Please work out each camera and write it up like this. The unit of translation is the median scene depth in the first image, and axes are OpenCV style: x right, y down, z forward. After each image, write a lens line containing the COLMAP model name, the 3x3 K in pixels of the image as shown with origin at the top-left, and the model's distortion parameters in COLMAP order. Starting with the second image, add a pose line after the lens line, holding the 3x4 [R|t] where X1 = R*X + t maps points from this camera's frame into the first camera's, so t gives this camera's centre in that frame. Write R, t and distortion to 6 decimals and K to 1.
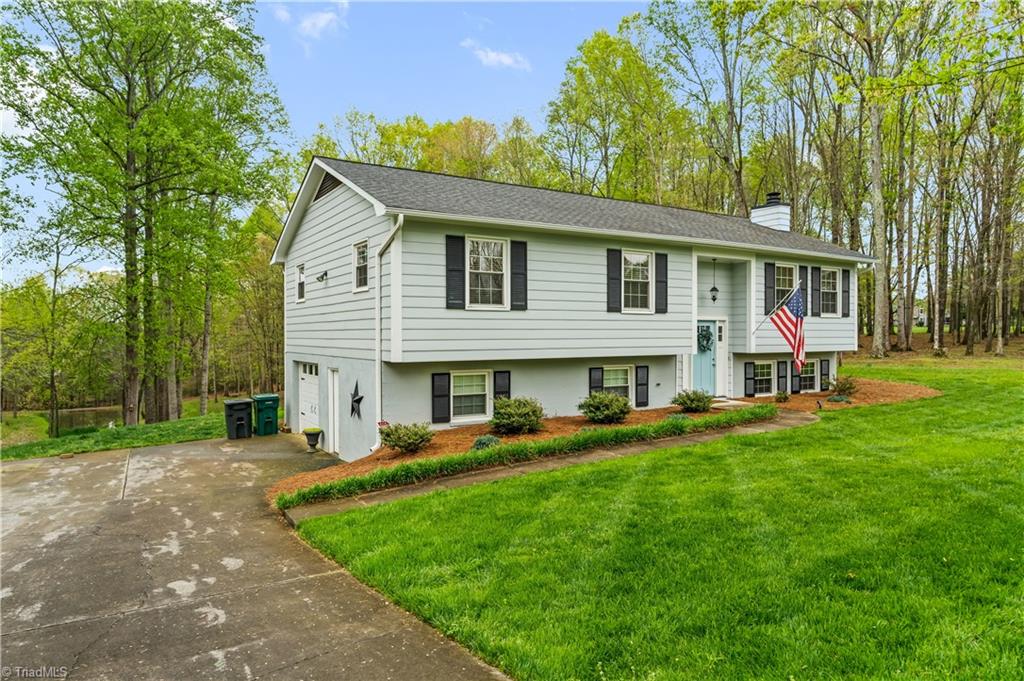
lens RADIAL K [[678.3, 0, 516.4], [0, 678.3, 342.9], [0, 0, 1]] dist [-0.023747, 0.000597]
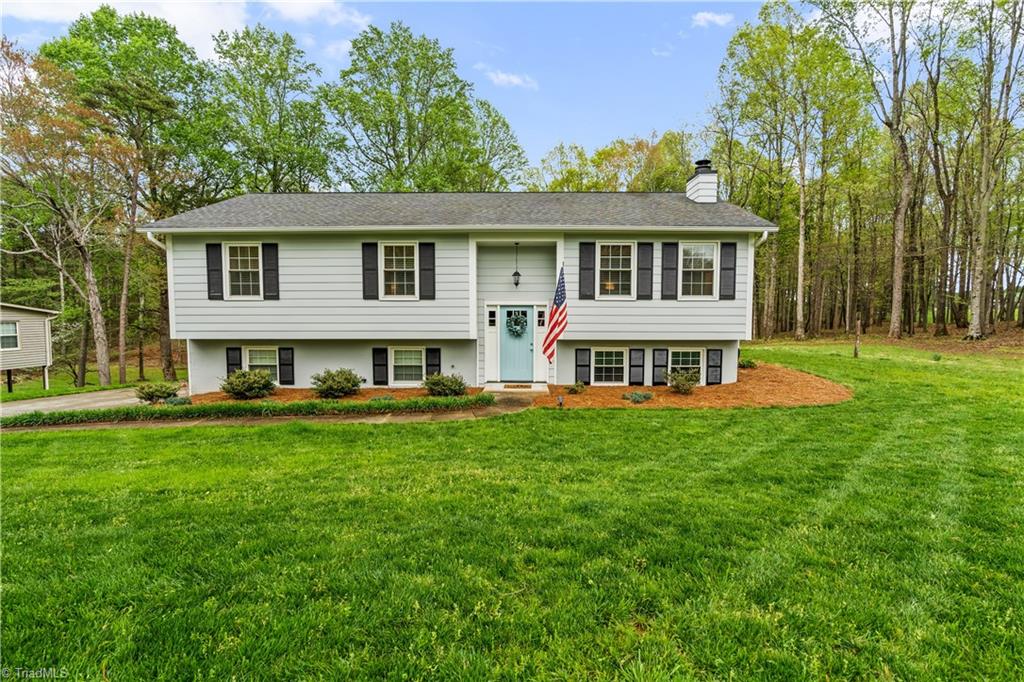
lens RADIAL K [[465.2, 0, 513.9], [0, 465.2, 345.0], [0, 0, 1]] dist [-0.011474, 0.000587]
pose [[0.834272, 0.033390, -0.550341, 0.654745], [-0.009473, 0.998885, 0.046244, -0.006609], [0.551272, -0.033367, 0.833658, 0.414102]]
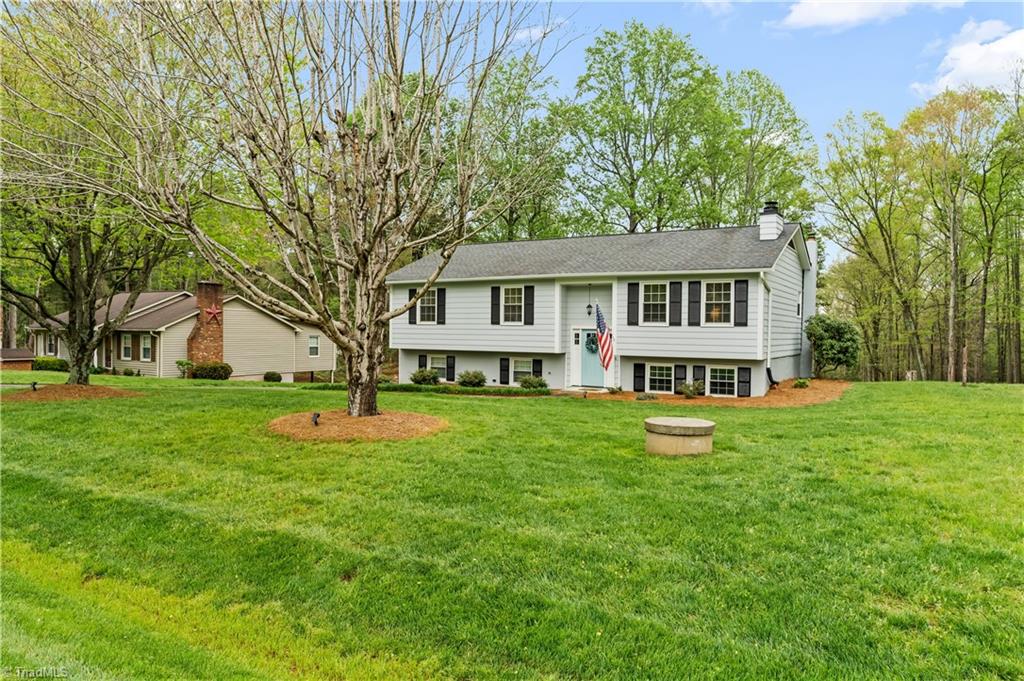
lens RADIAL K [[656.9, 0, 514.1], [0, 656.9, 338.3], [0, 0, 1]] dist [-0.012185, -0.000674]
pose [[0.442704, 0.011735, -0.896591, 1.374709], [-0.029985, 0.999549, -0.001723, -0.008618], [0.896167, 0.027647, 0.442856, 0.277762]]
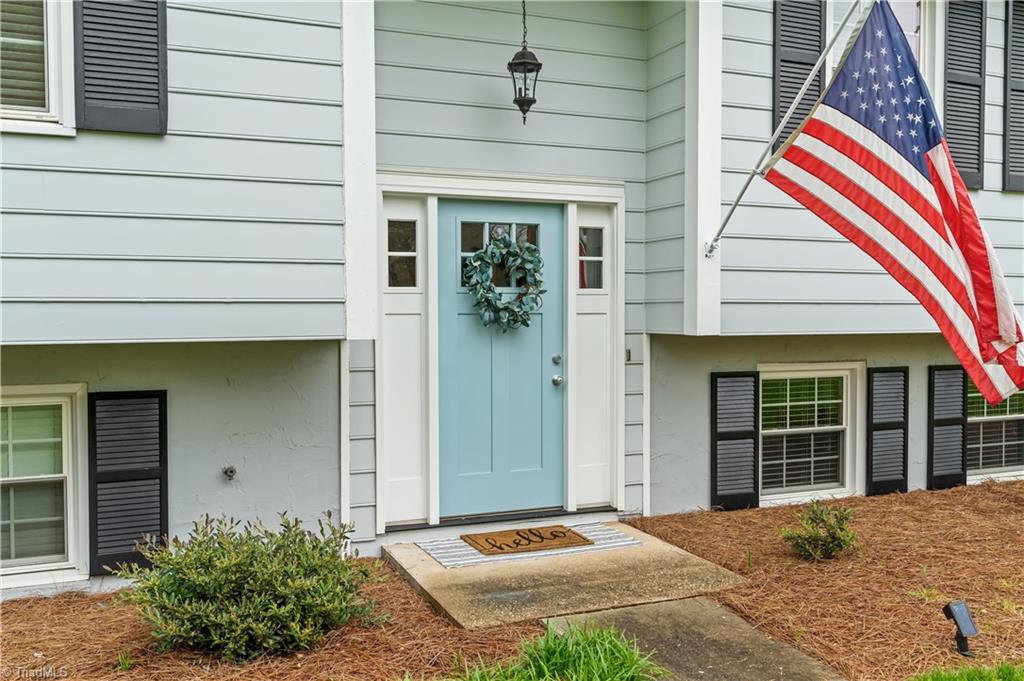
lens RADIAL K [[919.1, 0, 506.5], [0, 919.1, 342.0], [0, 0, 1]] dist [0.009670, -0.010571]
pose [[0.986308, 0.001192, -0.164909, 0.331424], [0.001475, 0.999870, 0.016045, 0.011850], [0.164907, -0.016068, 0.986178, 0.669507]]
